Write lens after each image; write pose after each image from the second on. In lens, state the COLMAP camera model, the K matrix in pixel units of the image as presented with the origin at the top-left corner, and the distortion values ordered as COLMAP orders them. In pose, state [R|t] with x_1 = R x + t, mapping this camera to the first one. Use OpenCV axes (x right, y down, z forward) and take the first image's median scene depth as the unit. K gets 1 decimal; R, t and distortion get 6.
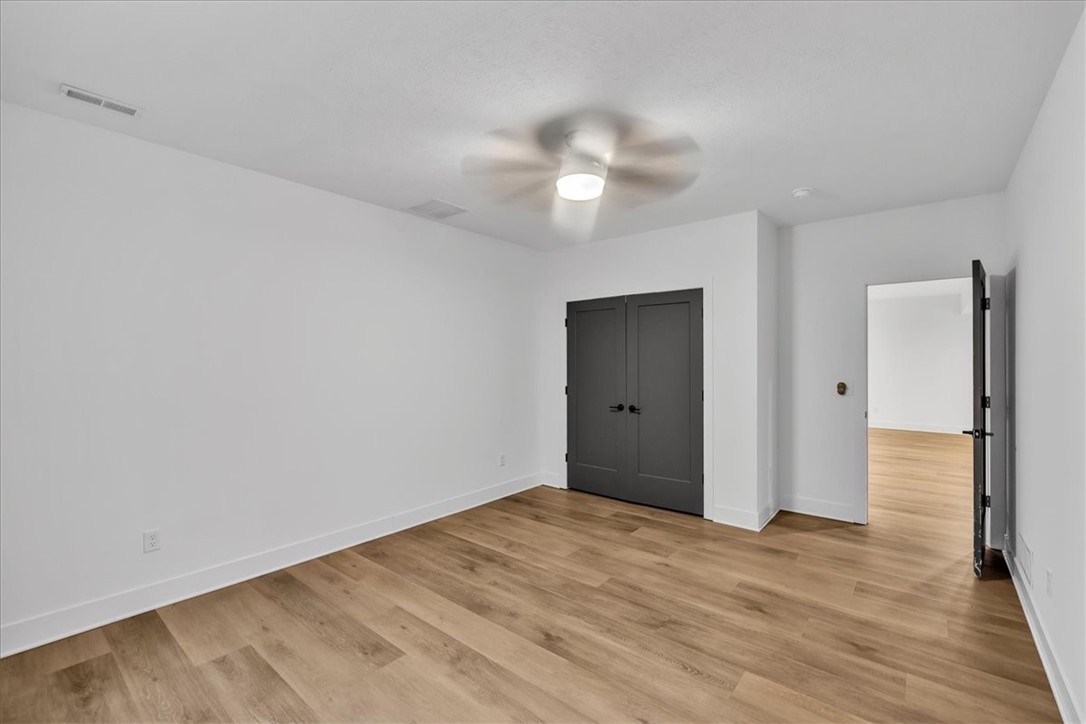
lens RADIAL K [[458.0, 0, 538.4], [0, 458.0, 360.1], [0, 0, 1]] dist [-0.002147, 0.000208]
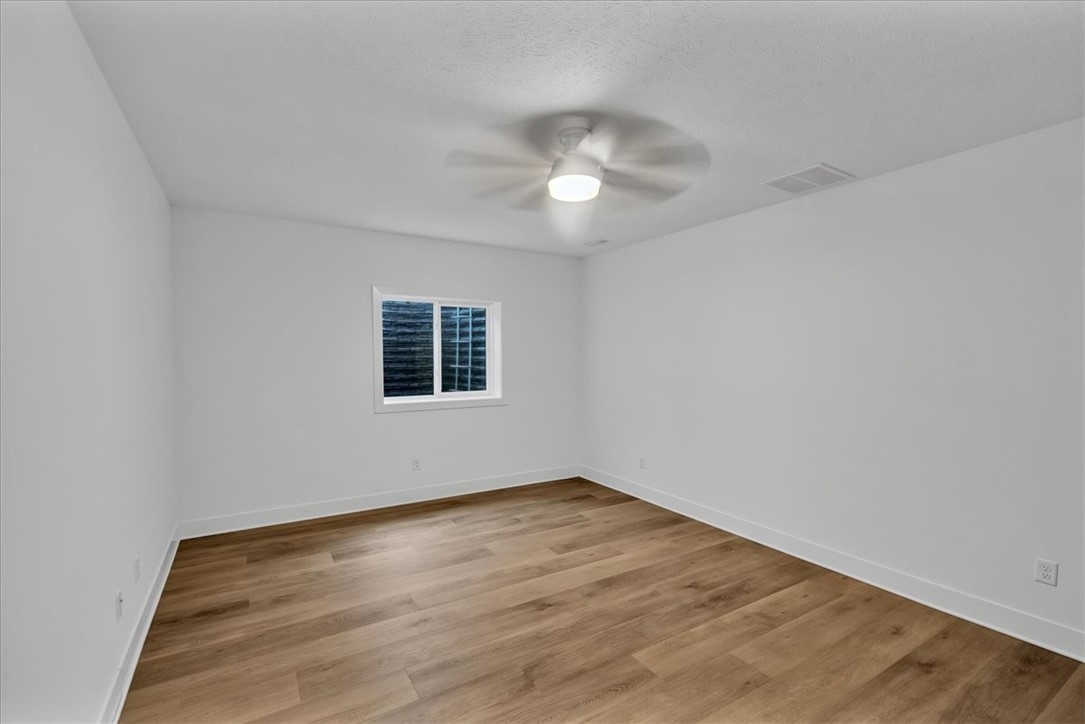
lens RADIAL K [[457.5, 0, 537.3], [0, 457.5, 358.9], [0, 0, 1]] dist [-0.002147, 0.000208]
pose [[-0.291492, 0.008605, -0.956534, 0.901428], [-0.004095, 0.999939, 0.010243, -0.009779], [0.956564, 0.006902, -0.291439, 1.066611]]
